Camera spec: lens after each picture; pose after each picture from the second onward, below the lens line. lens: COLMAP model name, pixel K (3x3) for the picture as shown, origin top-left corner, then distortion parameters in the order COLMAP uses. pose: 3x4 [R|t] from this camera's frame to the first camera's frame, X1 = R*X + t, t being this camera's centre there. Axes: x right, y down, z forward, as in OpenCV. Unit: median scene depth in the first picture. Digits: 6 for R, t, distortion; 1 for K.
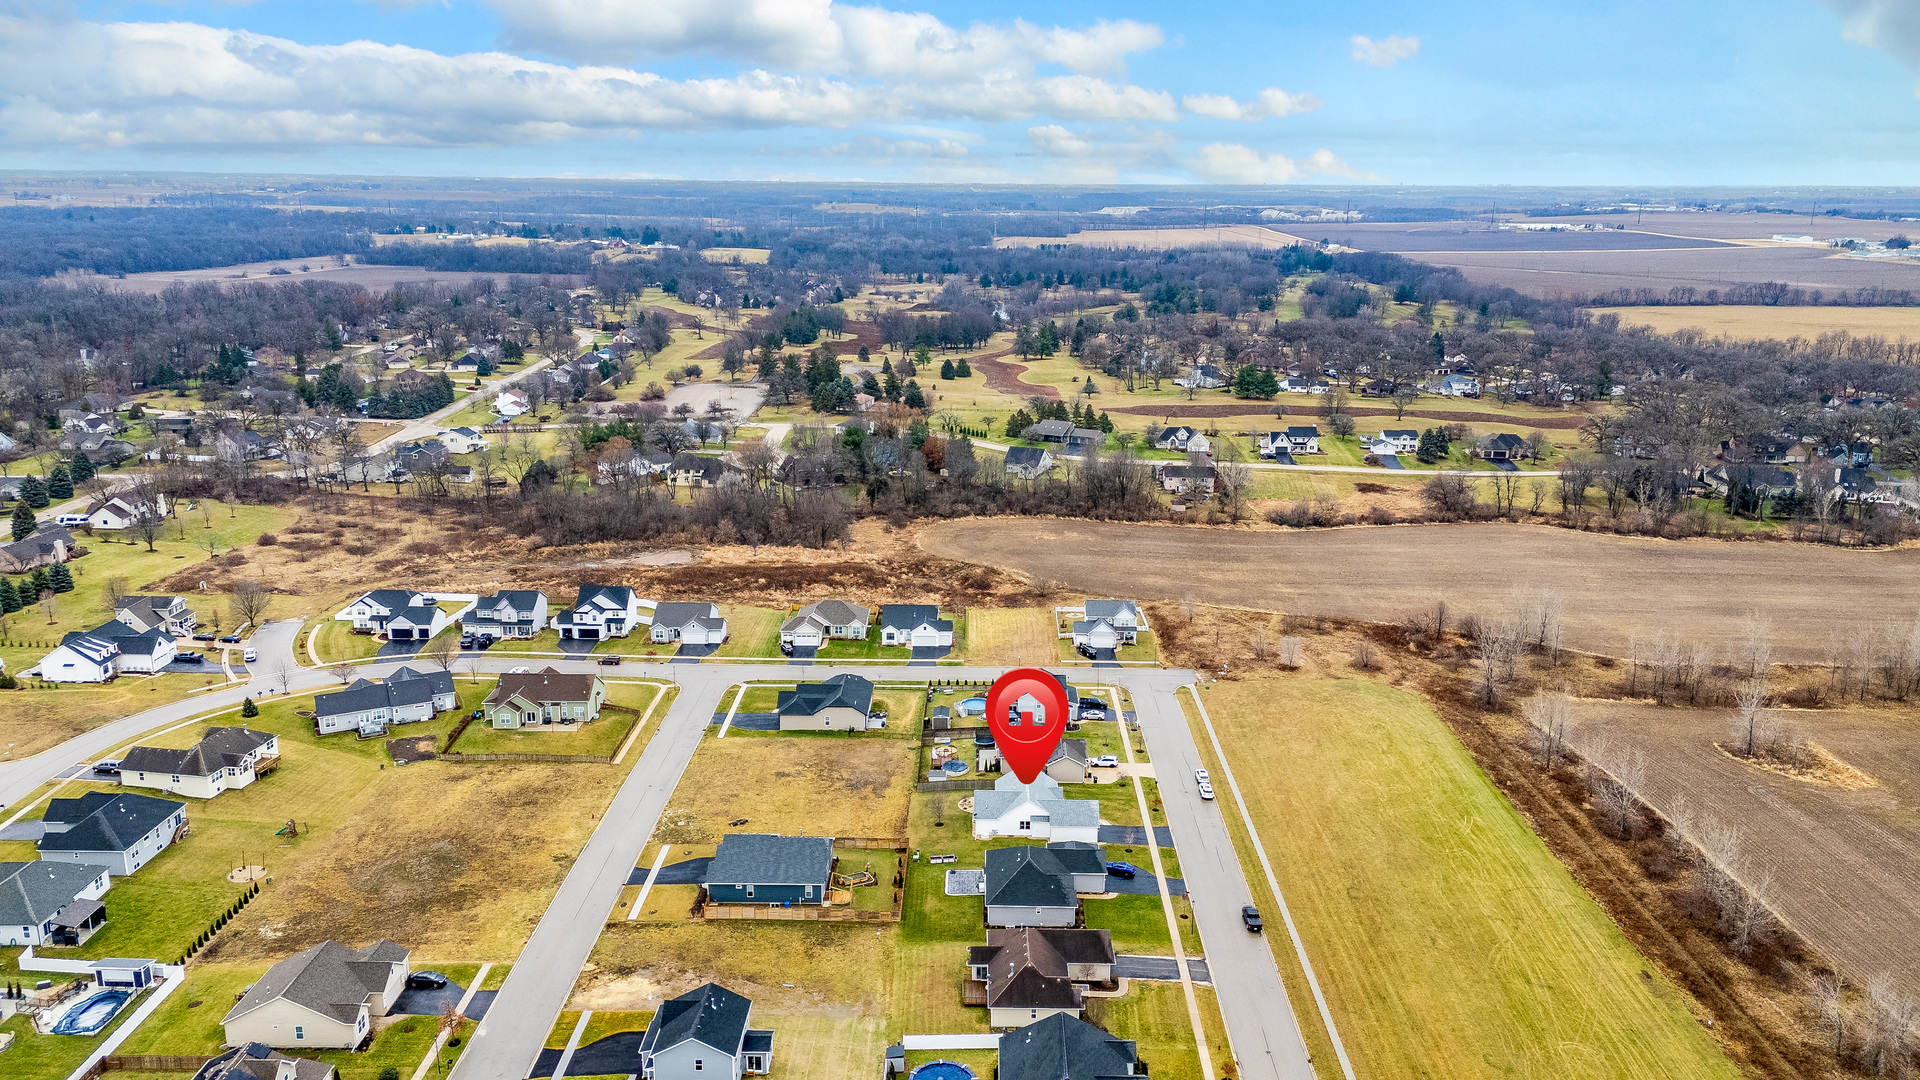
lens RADIAL K [[1409.6, 0, 960.0], [0, 1409.6, 540.0], [0, 0, 1]] dist [0.005713, 0.000339]
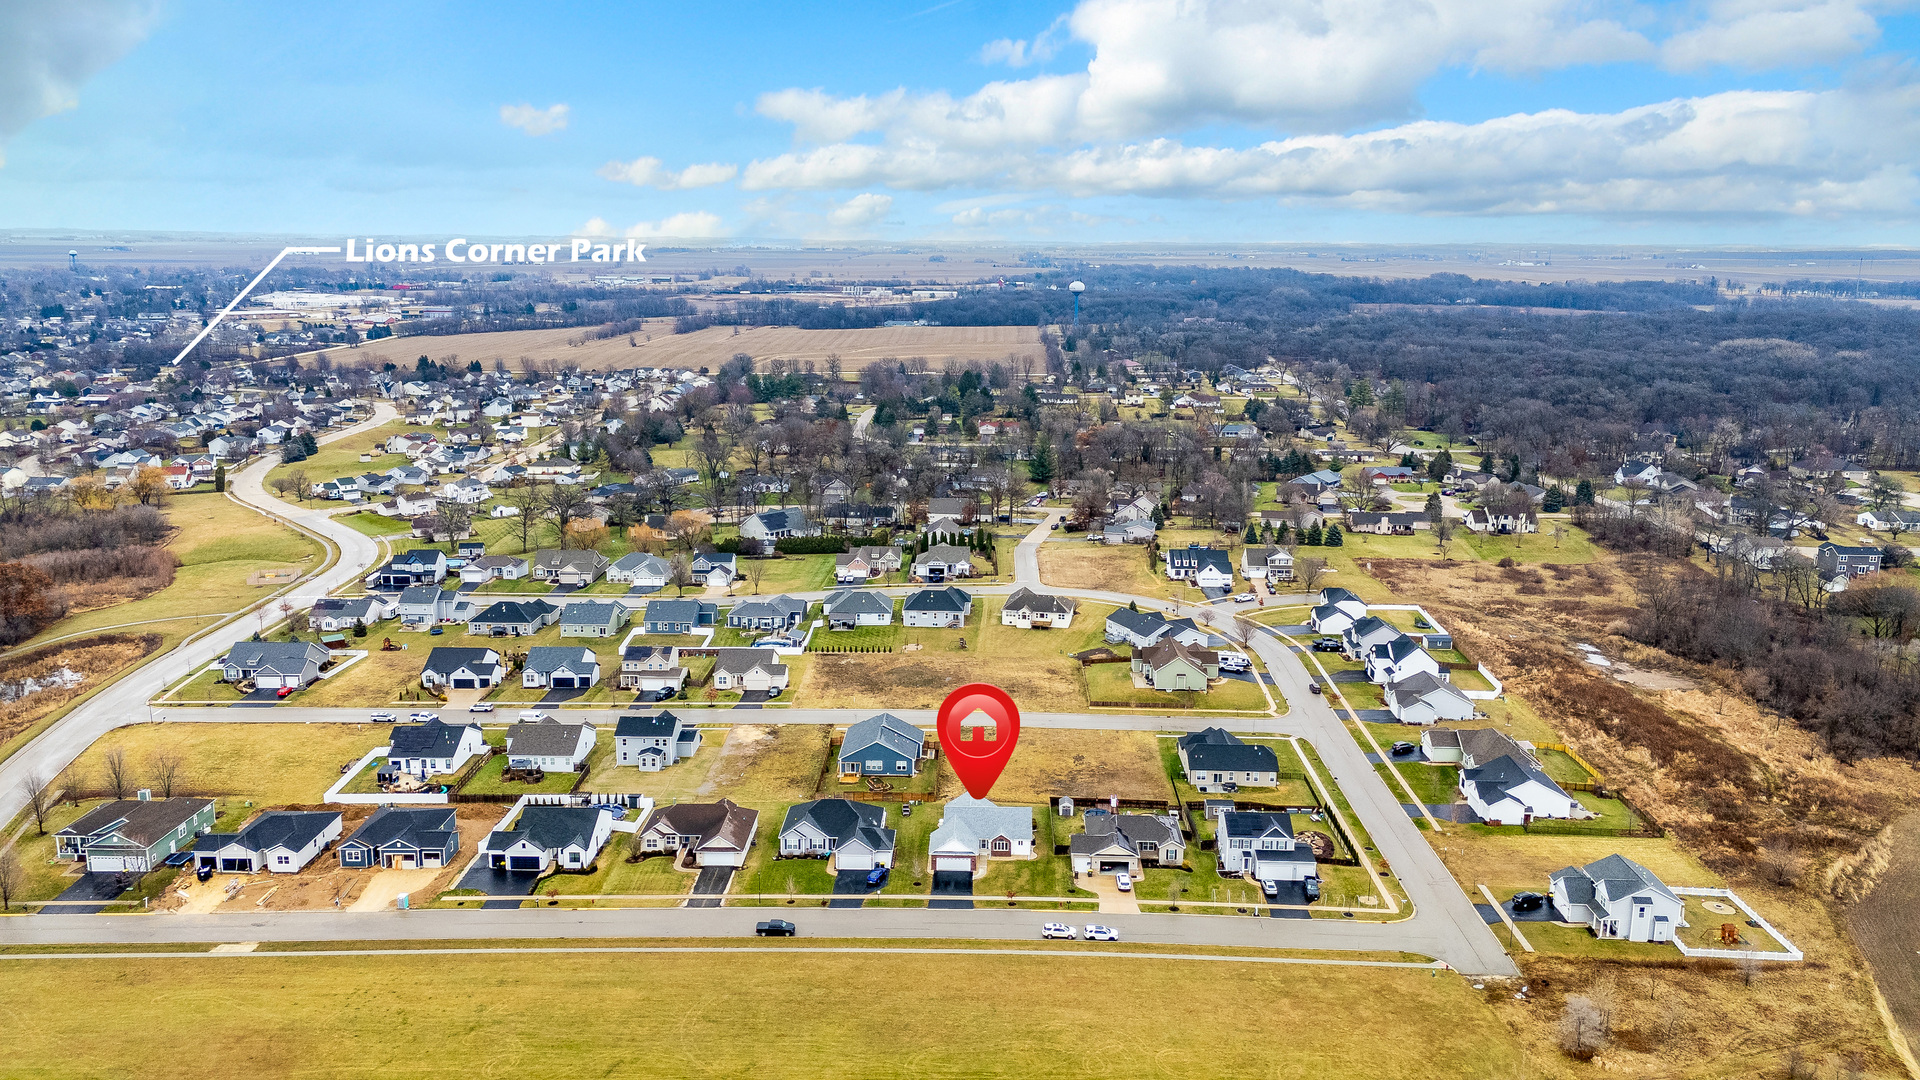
lens RADIAL K [[1386.6, 0, 960.0], [0, 1386.6, 540.0], [0, 0, 1]] dist [0.084142, 0.000347]
pose [[-0.014054, 0.200757, -0.979540, 0.844127], [-0.260377, 0.945105, 0.197435, -0.174372], [0.965405, 0.257825, 0.038990, 0.751230]]
